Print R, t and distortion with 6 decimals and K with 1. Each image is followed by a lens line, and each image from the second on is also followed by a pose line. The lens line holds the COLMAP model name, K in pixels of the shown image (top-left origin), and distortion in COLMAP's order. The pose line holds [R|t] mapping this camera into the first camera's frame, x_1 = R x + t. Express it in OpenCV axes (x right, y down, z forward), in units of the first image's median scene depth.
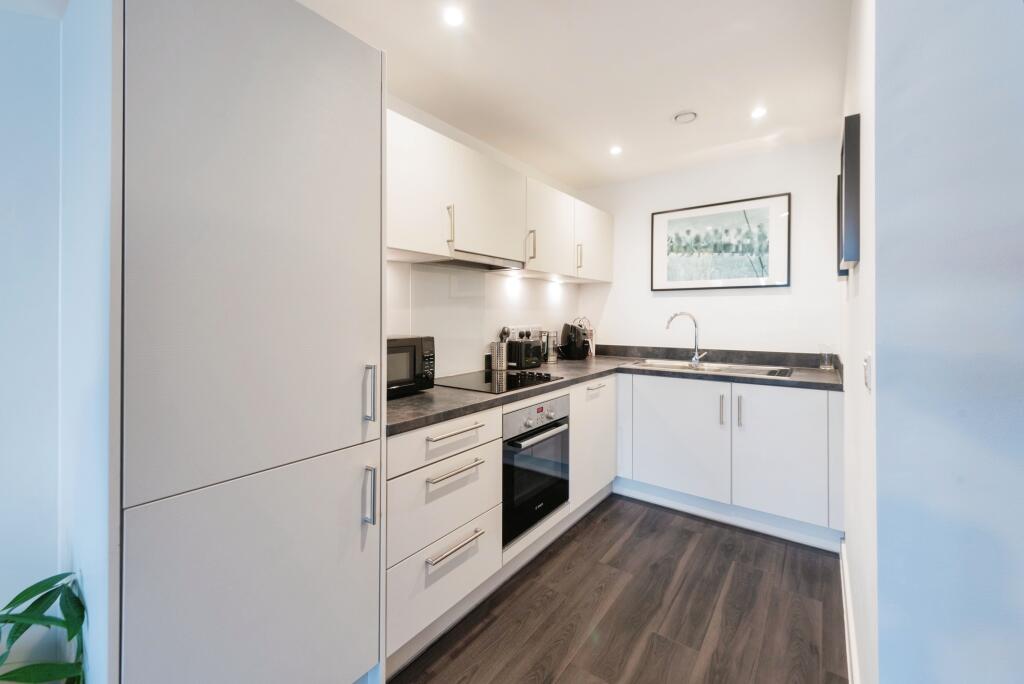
lens RADIAL K [[410.0, 0, 522.2], [0, 410.0, 319.7], [0, 0, 1]] dist [0.014144, -0.000039]
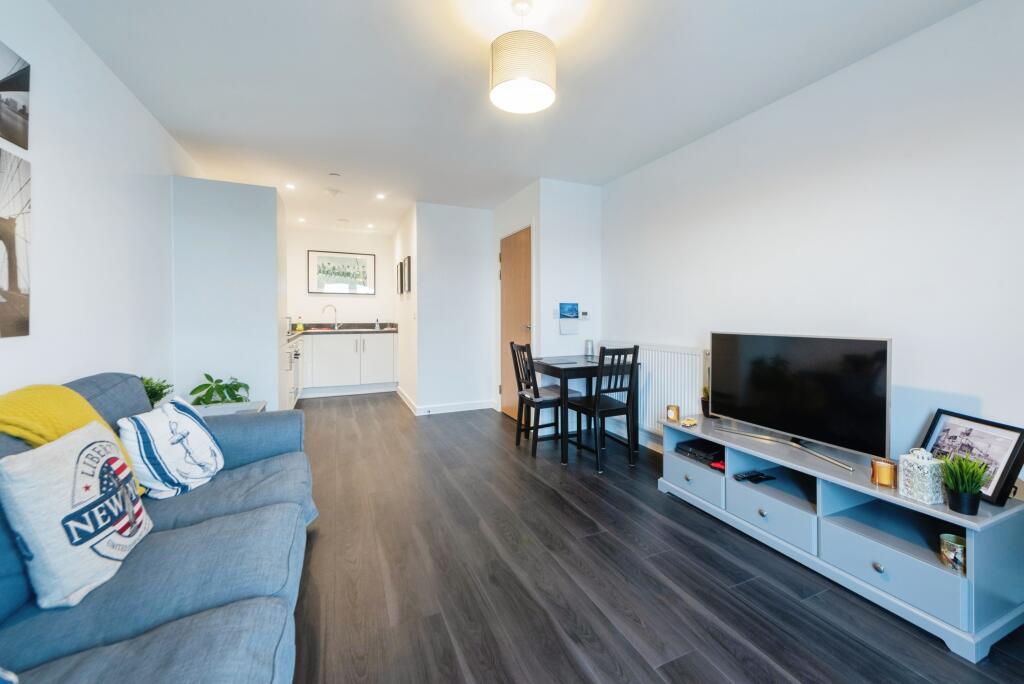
lens RADIAL K [[410.0, 0, 522.2], [0, 410.0, 319.7], [0, 0, 1]] dist [0.014144, -0.000039]
pose [[0.494220, -0.003577, 0.869329, -1.090803], [0.004493, 0.999989, 0.001560, 0.068315], [-0.869325, 0.003134, 0.494231, -0.988180]]
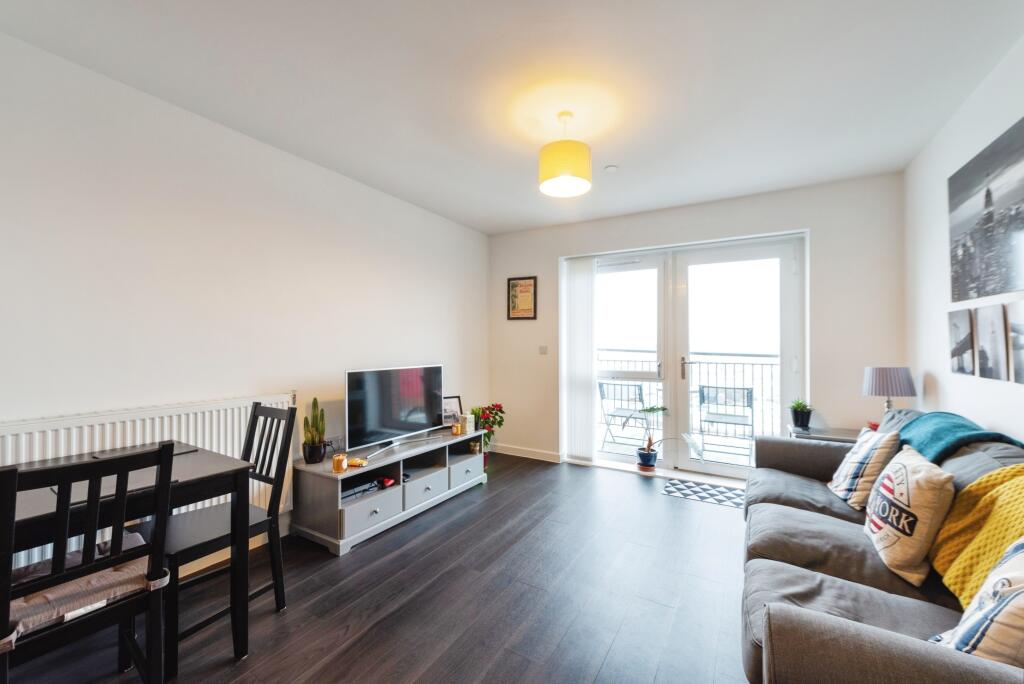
lens RADIAL K [[407.2, 0, 513.9], [0, 407.2, 339.9], [0, 0, 1]] dist [0.002146, 0.000113]
pose [[-0.995265, 0.001607, -0.097183, -0.297490], [0.001792, 0.999997, -0.001812, 0.019678], [0.097180, -0.001978, -0.995265, 0.197765]]
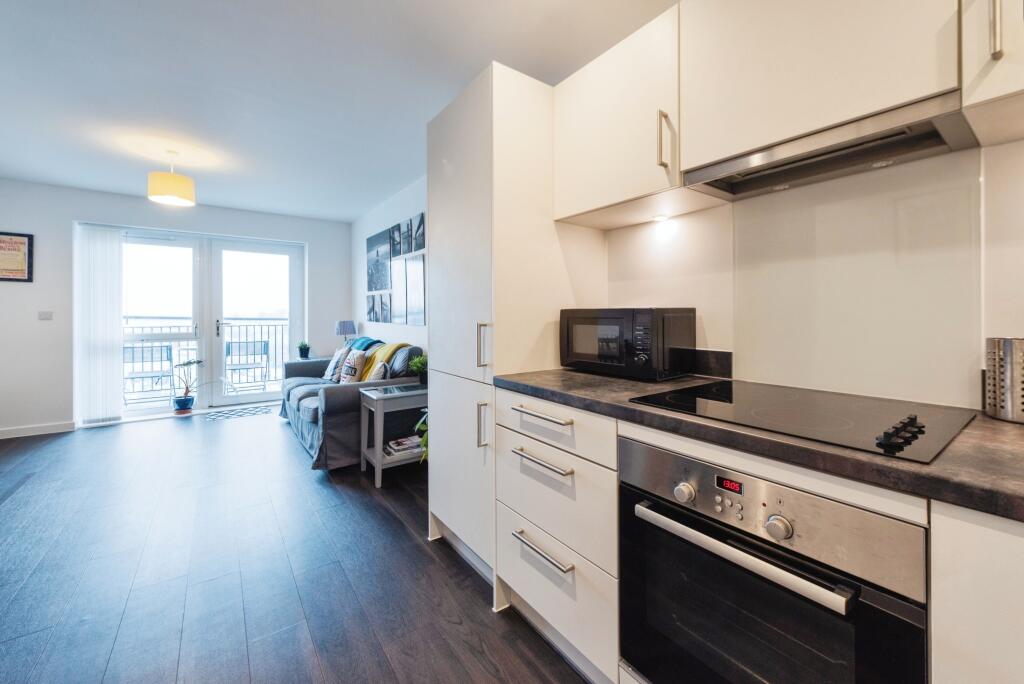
lens RADIAL K [[407.5, 0, 529.7], [0, 407.5, 313.5], [0, 0, 1]] dist [0.003218, 0.000323]
pose [[-0.281996, 0.002908, -0.959411, 0.415581], [-0.003100, 0.999987, 0.003943, 0.038782], [0.959410, 0.004086, -0.281984, 0.774620]]
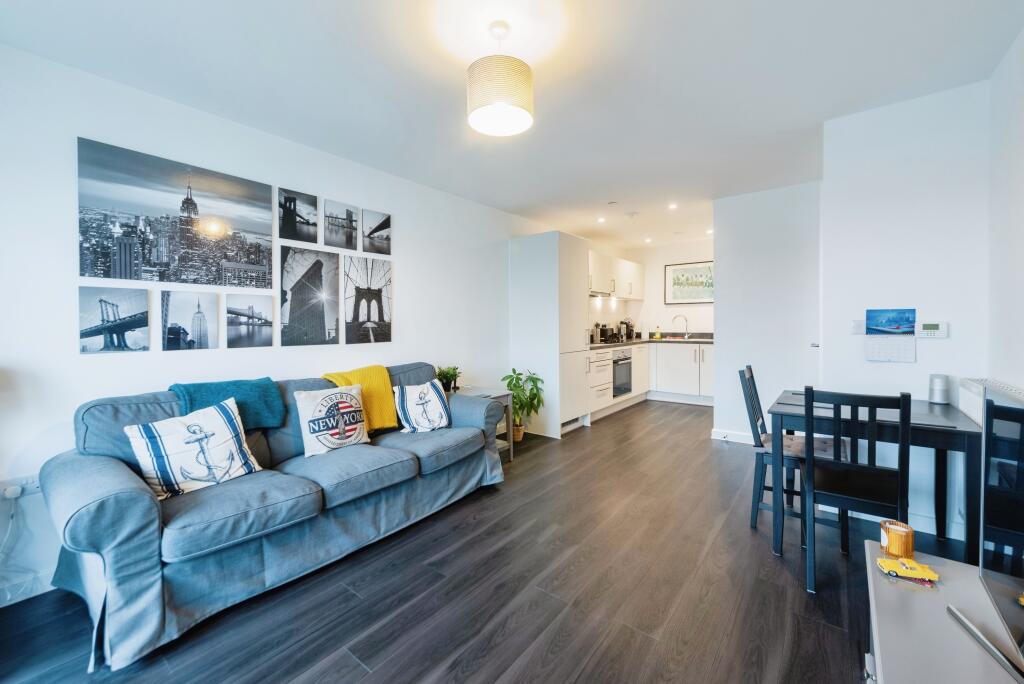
lens RADIAL K [[402.4, 0, 519.7], [0, 402.4, 330.7], [0, 0, 1]] dist [0.017405, 0.000018]
pose [[0.999489, -0.005406, -0.031498, -0.442886], [0.005782, 0.999913, 0.011846, 0.040387], [0.031432, -0.012023, 0.999434, -1.325801]]
